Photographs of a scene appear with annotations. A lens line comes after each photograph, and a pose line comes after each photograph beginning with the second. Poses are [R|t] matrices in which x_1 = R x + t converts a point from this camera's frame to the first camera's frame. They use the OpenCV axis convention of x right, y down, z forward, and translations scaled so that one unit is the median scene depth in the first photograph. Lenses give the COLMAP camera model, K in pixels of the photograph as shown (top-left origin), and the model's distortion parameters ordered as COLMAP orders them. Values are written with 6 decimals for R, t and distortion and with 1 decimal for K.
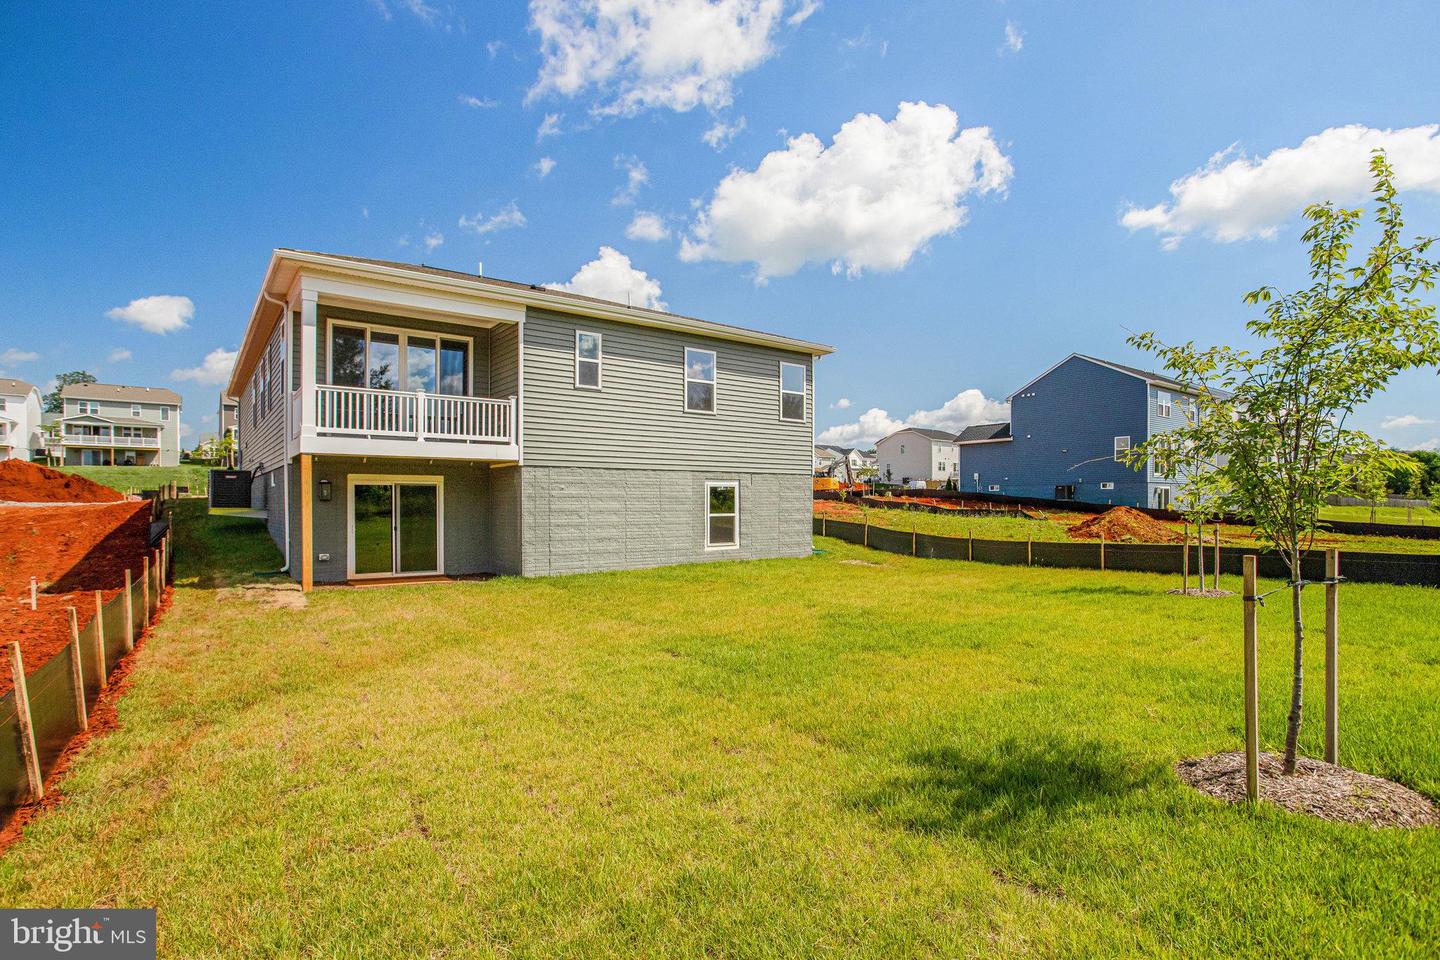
lens RADIAL K [[762.7, 0, 707.8], [0, 762.7, 523.2], [0, 0, 1]] dist [-0.001175, 0.000122]
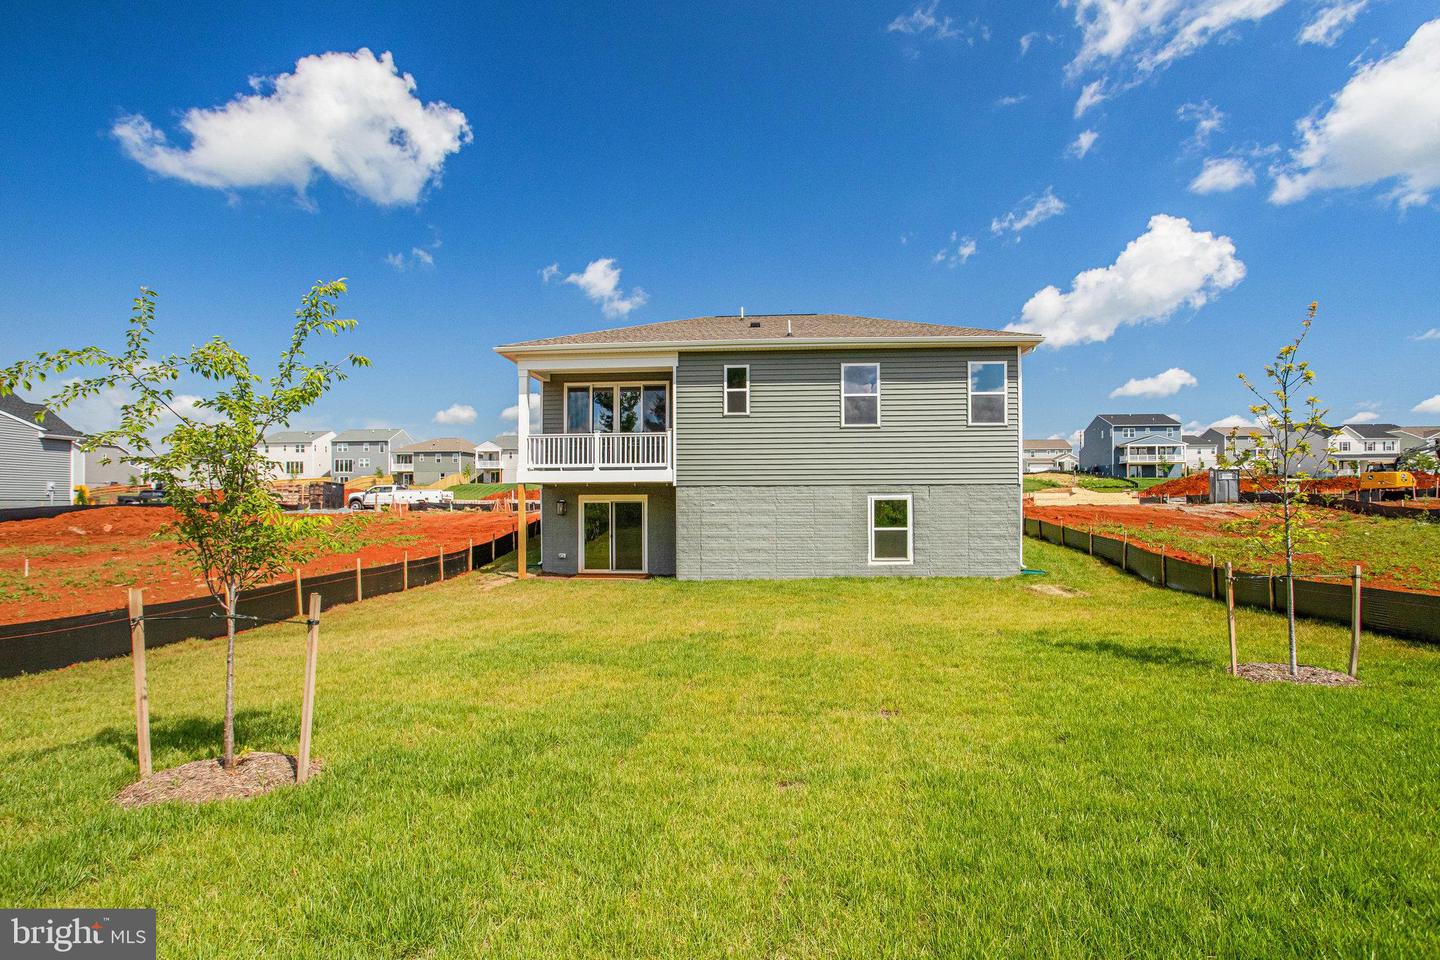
lens RADIAL K [[754.6, 0, 719.6], [0, 754.6, 521.4], [0, 0, 1]] dist [0.003310, 0.002484]
pose [[0.747846, 0.010224, -0.663793, 0.514882], [-0.012689, 0.999919, 0.001105, -0.019559], [0.663751, 0.007596, 0.747915, 0.140618]]
